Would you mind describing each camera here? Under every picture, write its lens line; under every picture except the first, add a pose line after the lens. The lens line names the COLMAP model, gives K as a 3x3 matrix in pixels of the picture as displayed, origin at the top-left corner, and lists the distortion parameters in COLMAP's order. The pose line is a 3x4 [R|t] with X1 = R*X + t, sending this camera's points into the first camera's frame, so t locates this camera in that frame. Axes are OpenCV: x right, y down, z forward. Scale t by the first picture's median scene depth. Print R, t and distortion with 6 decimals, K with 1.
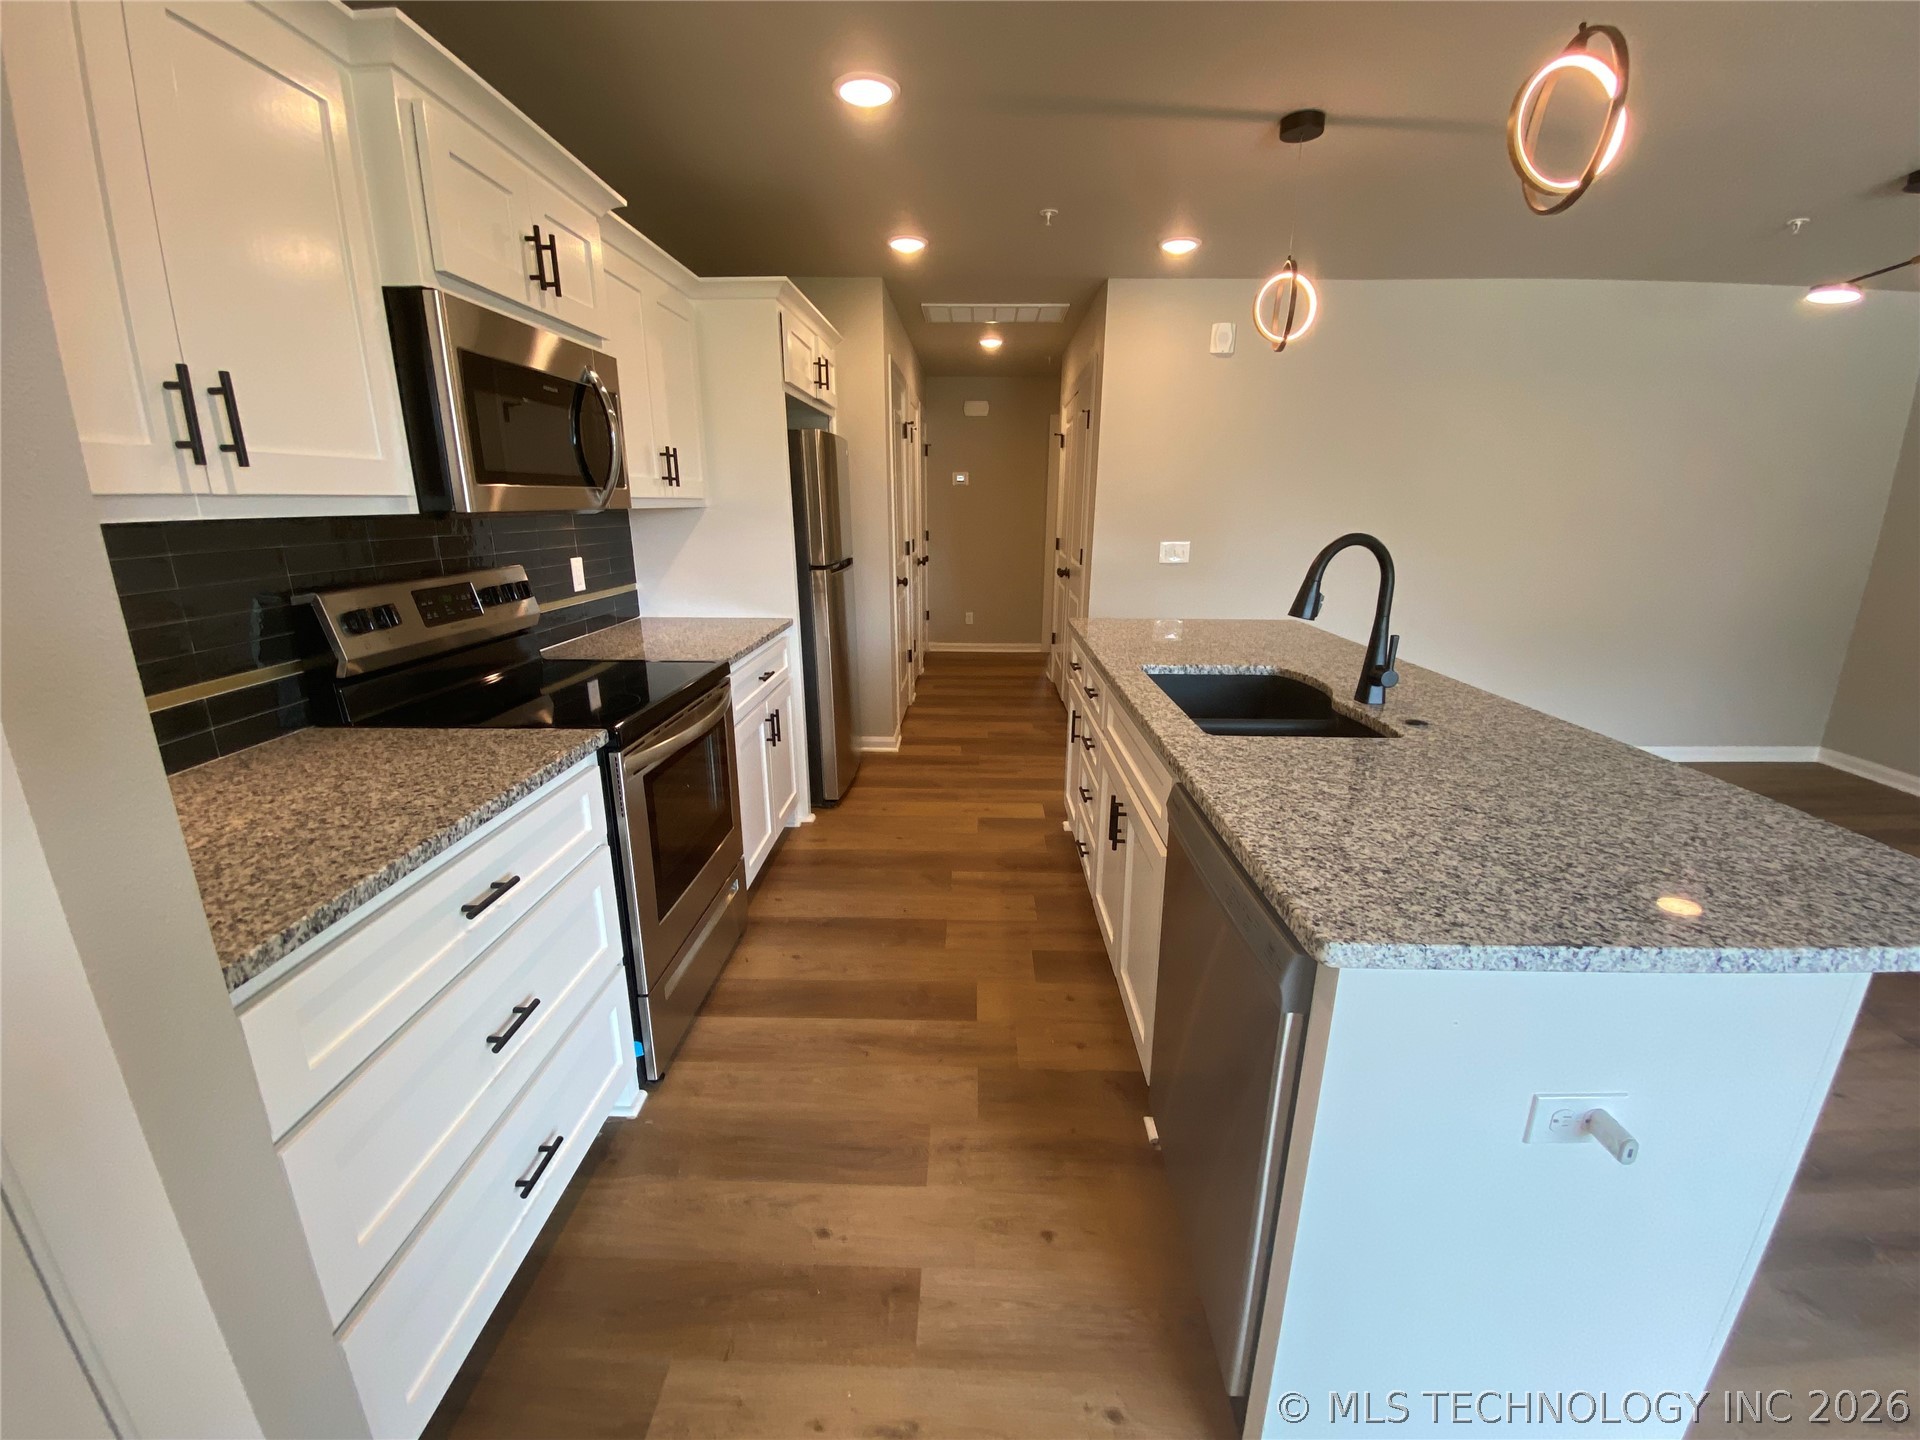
lens RADIAL K [[788.9, 0, 960.0], [0, 788.9, 720.0], [0, 0, 1]] dist [0.048614, -0.037277]
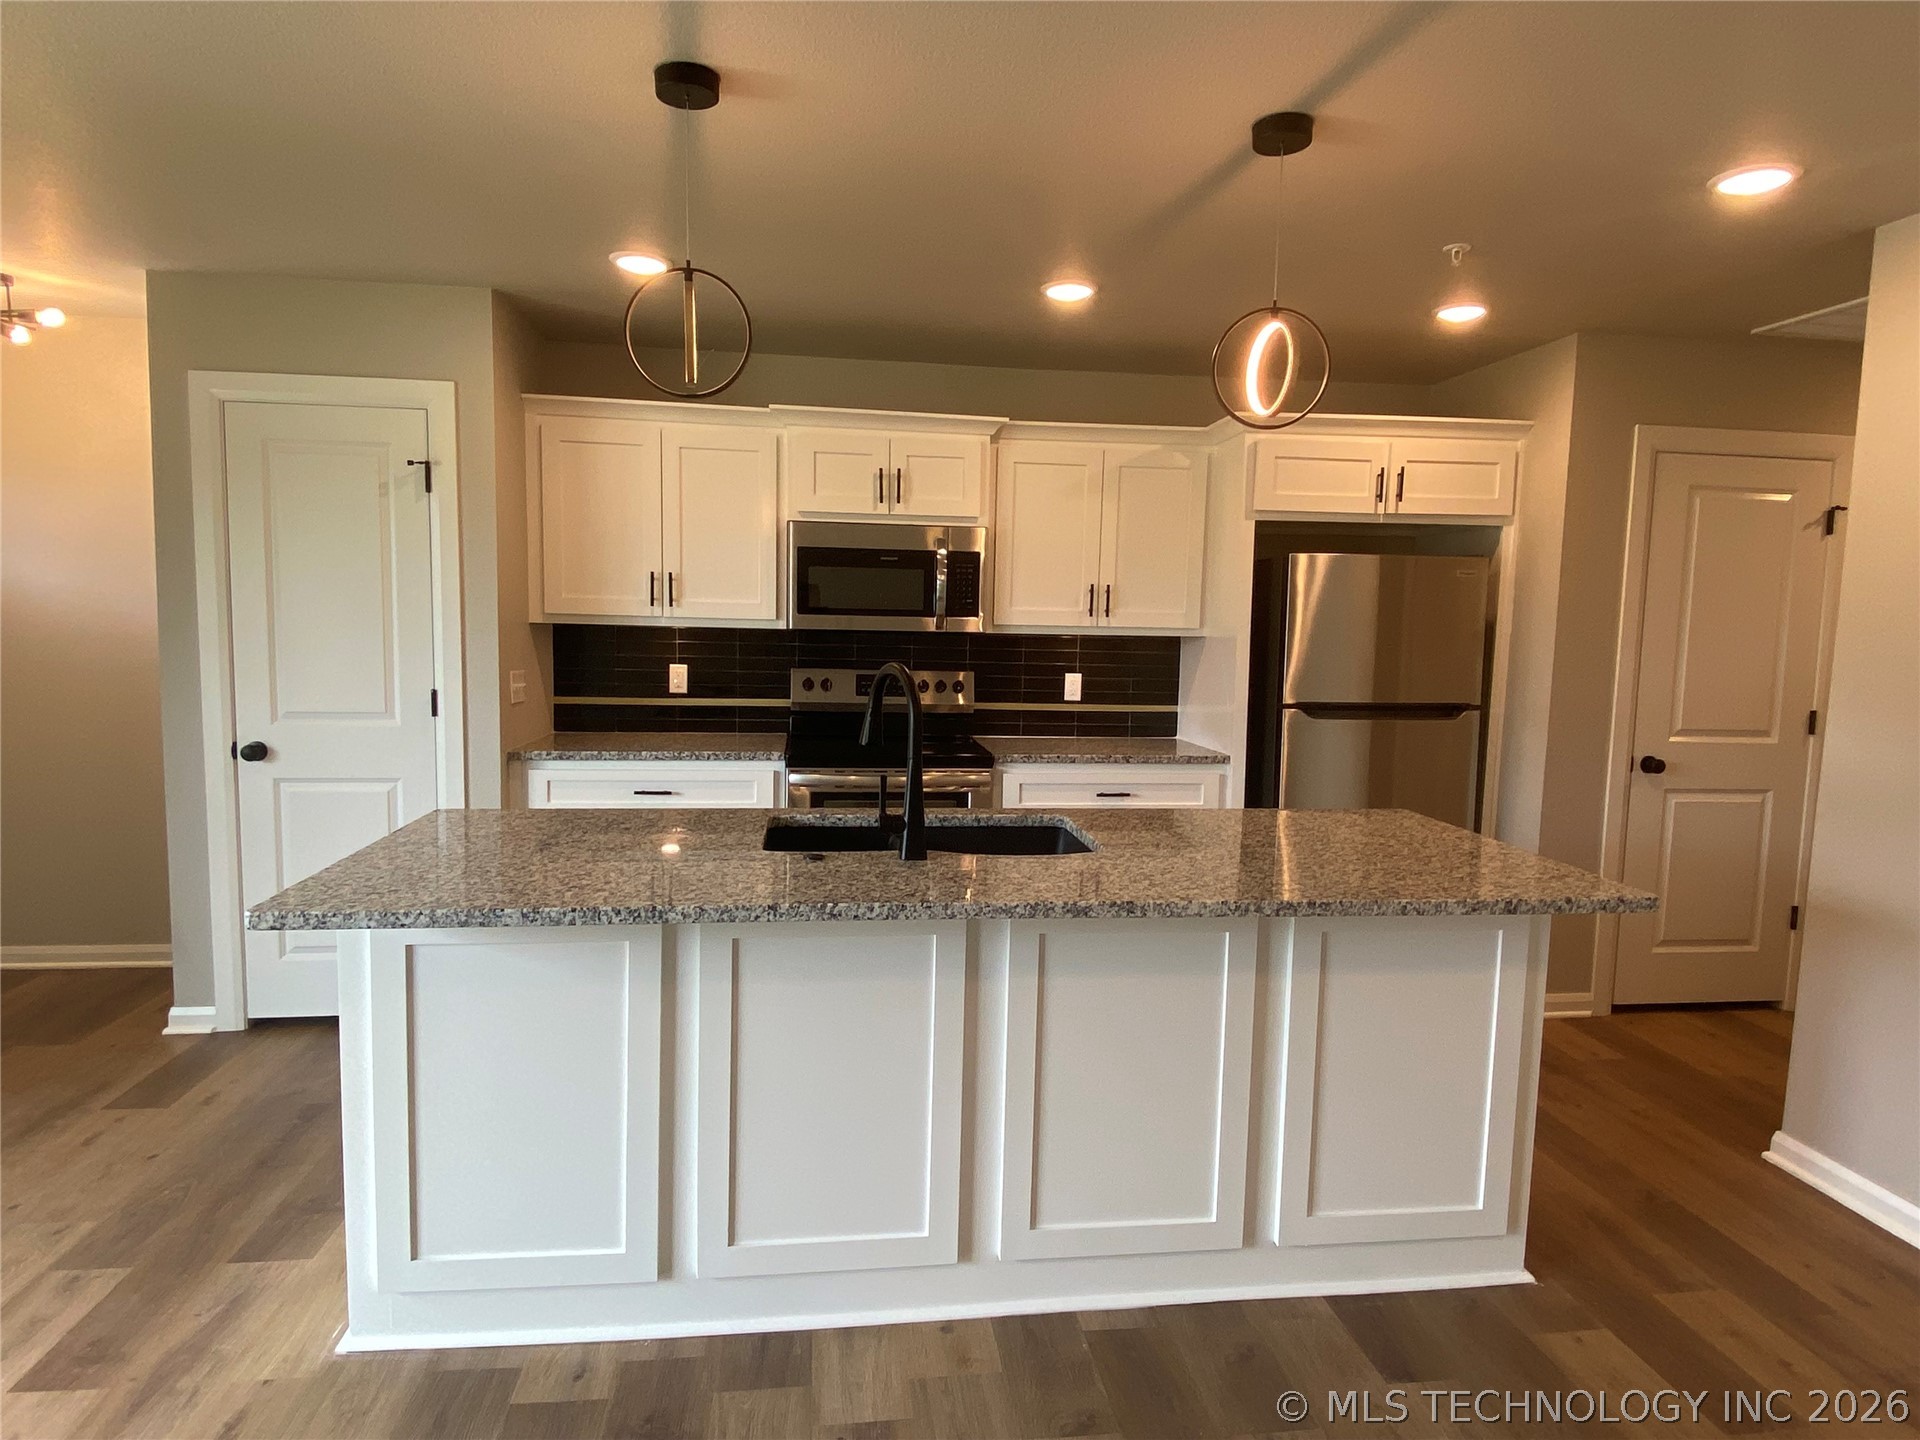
lens RADIAL K [[1097.3, 0, 951.1], [0, 1097.3, 725.3], [0, 0, 1]] dist [0.043281, -0.041282]
pose [[0.148968, 0.094021, -0.984362, 1.499477], [-0.286672, 0.956825, 0.048008, -0.202047], [0.946376, 0.275038, 0.169490, 0.730101]]
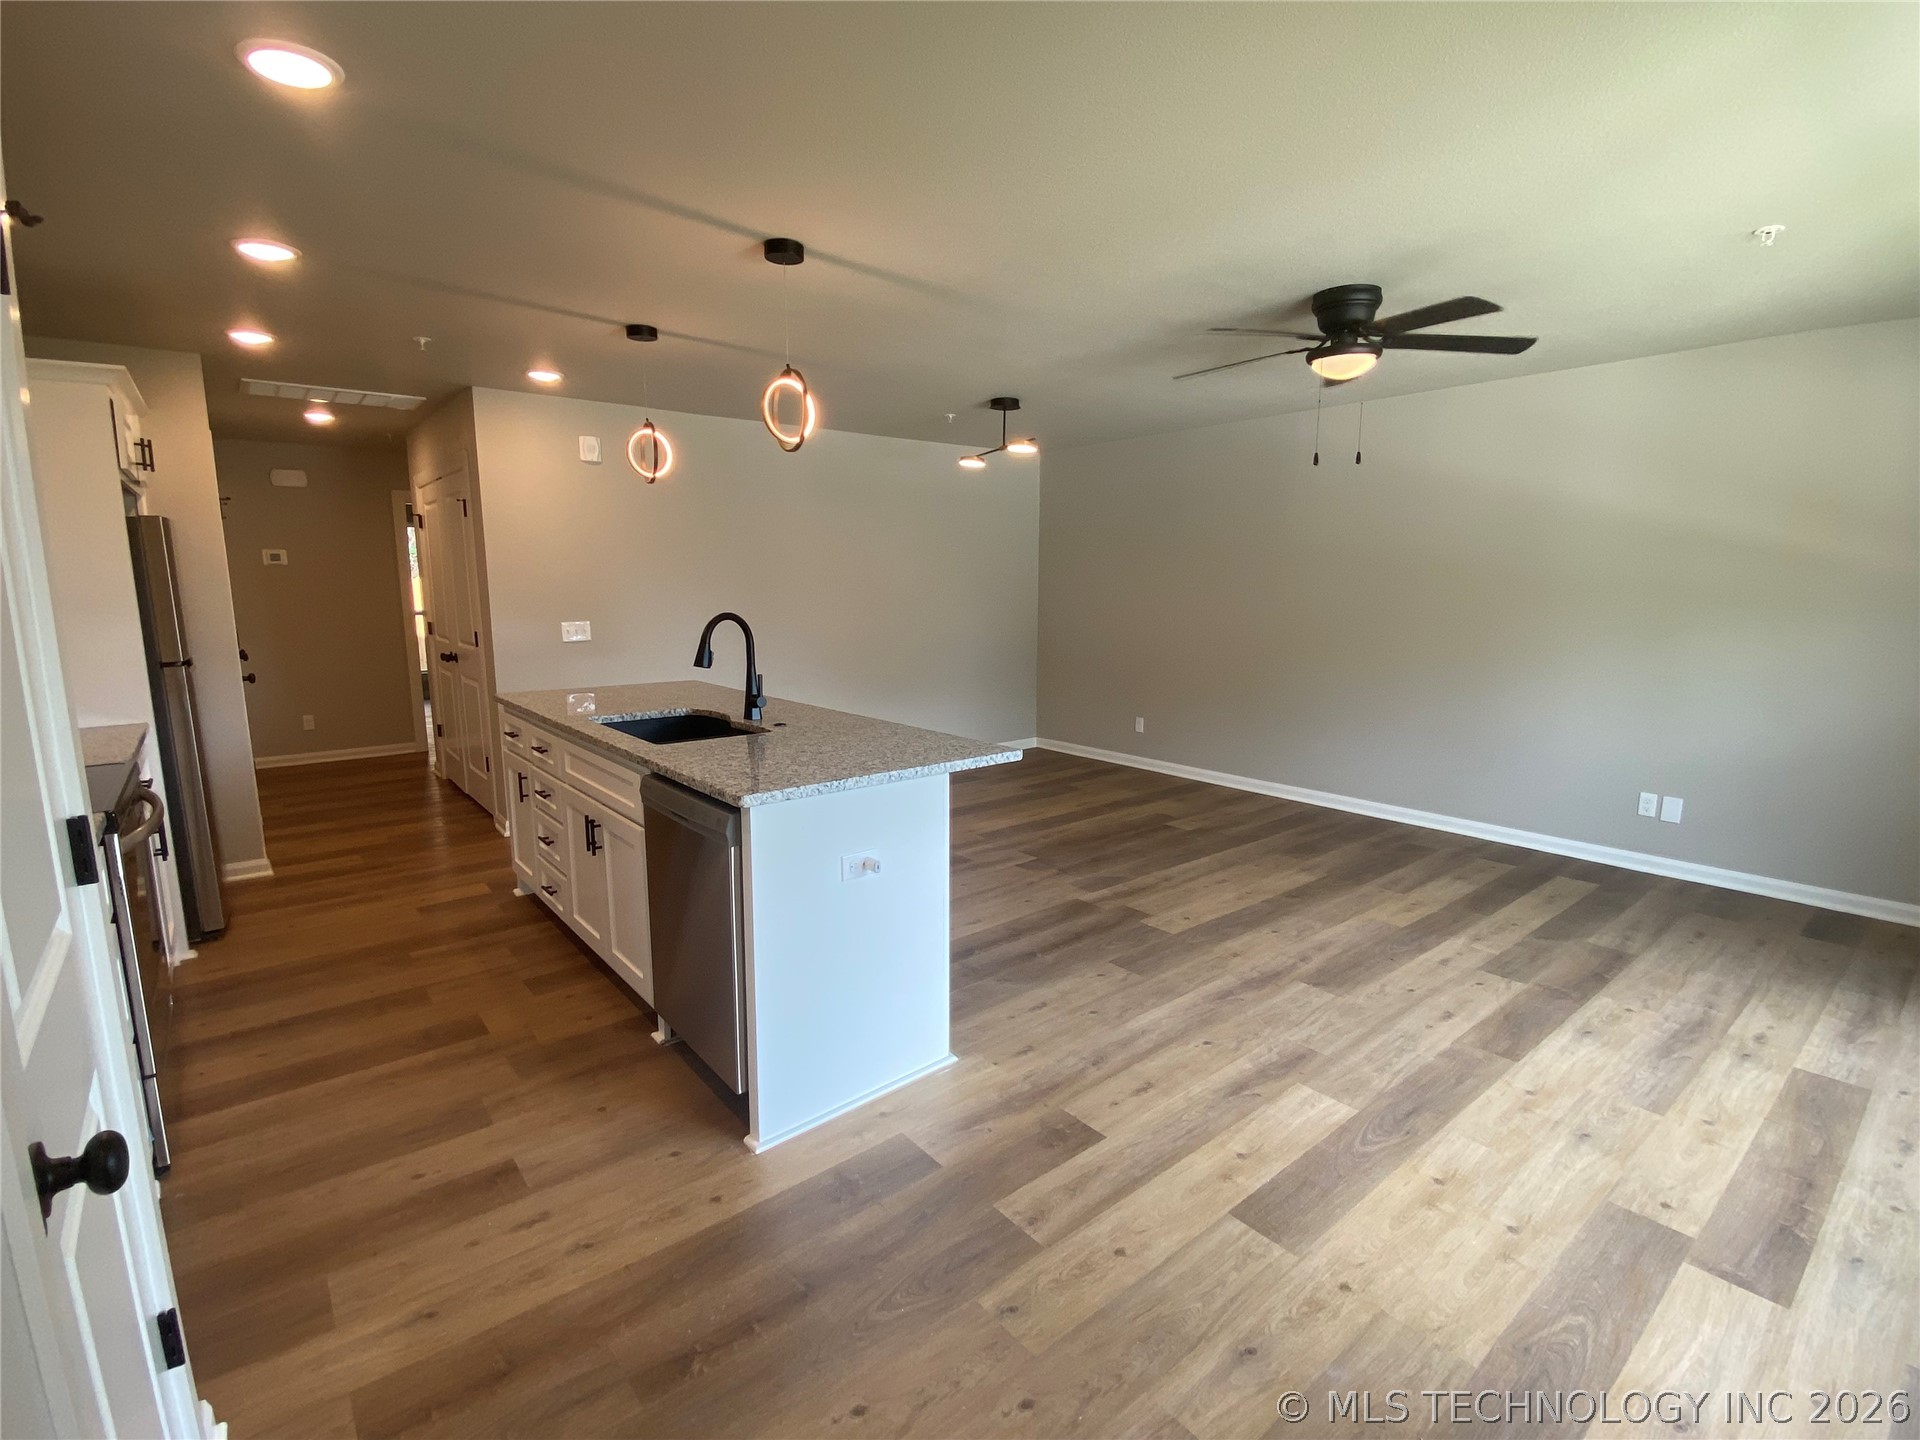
lens RADIAL K [[887.9, 0, 960.0], [0, 887.9, 720.0], [0, 0, 1]] dist [0.021915, -0.018764]
pose [[0.763546, -0.109299, 0.636436, -0.246309], [0.178078, 0.982995, -0.044828, 0.115986], [-0.620714, 0.147564, 0.770025, -0.513623]]
